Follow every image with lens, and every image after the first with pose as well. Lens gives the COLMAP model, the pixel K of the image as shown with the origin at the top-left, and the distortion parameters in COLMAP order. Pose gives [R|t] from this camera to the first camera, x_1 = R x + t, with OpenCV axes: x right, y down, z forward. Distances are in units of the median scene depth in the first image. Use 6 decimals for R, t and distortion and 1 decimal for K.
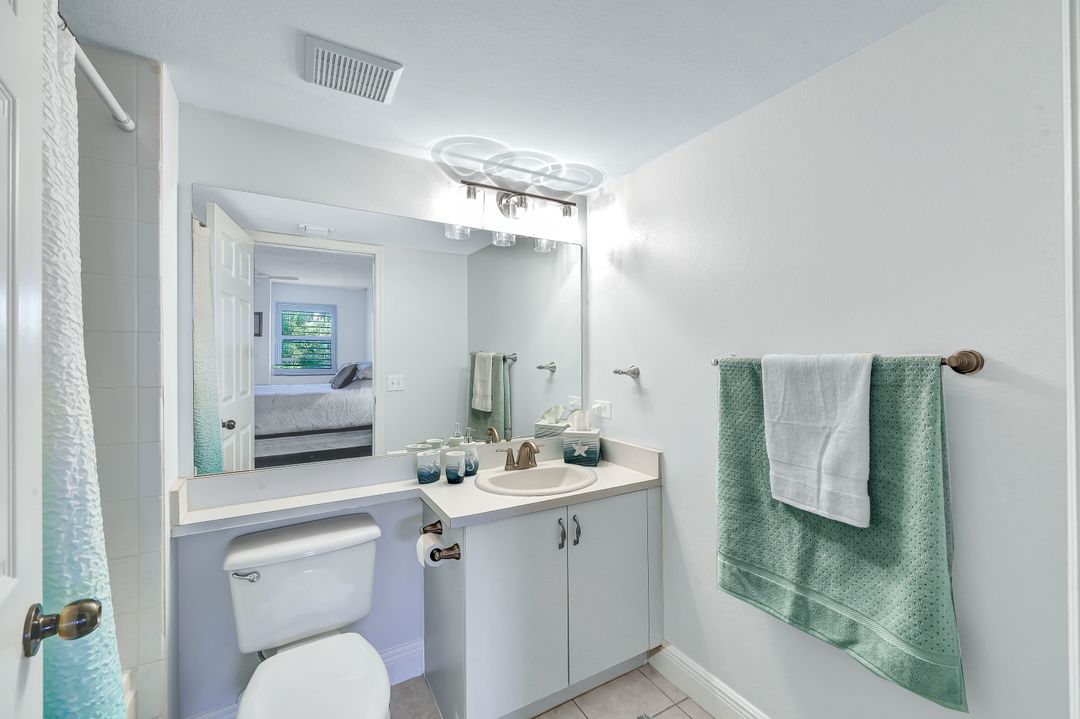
lens RADIAL K [[437.0, 0, 540.0], [0, 437.0, 359.5], [0, 0, 1]] dist [-0.000653, 0.000074]
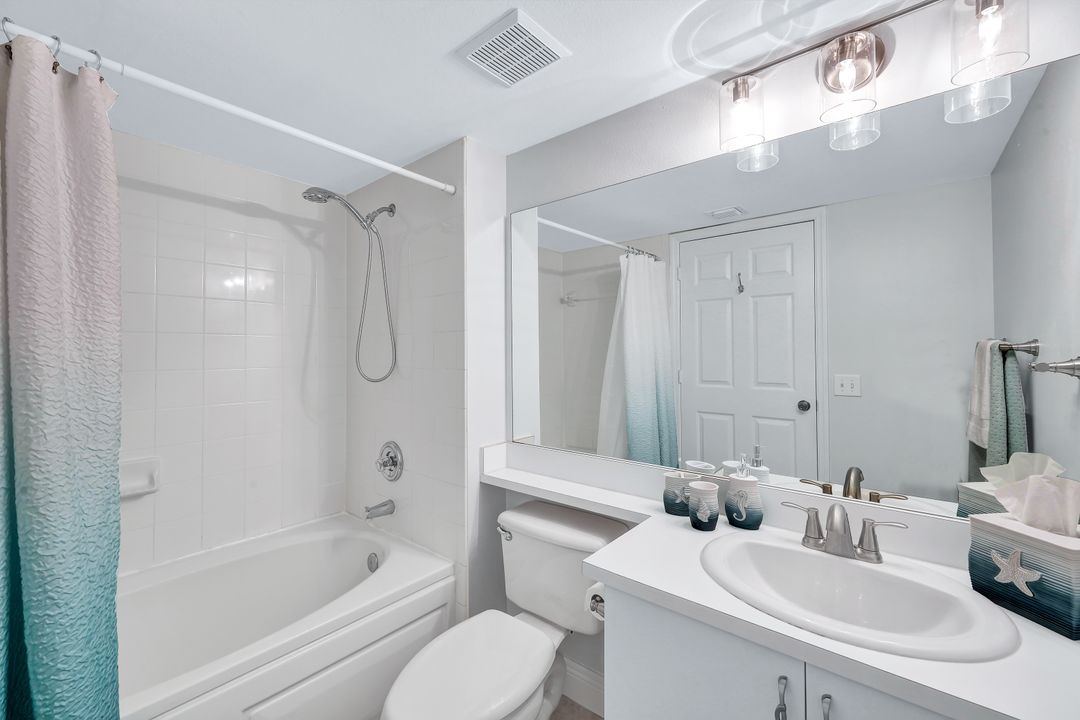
lens RADIAL K [[437.0, 0, 540.0], [0, 437.0, 360.0], [0, 0, 1]] dist [-0.000653, 0.000074]
pose [[0.348440, 0.013650, -0.937232, 0.338821], [-0.004678, 0.999907, 0.012823, 0.007131], [0.937320, -0.000084, 0.348471, 0.481913]]
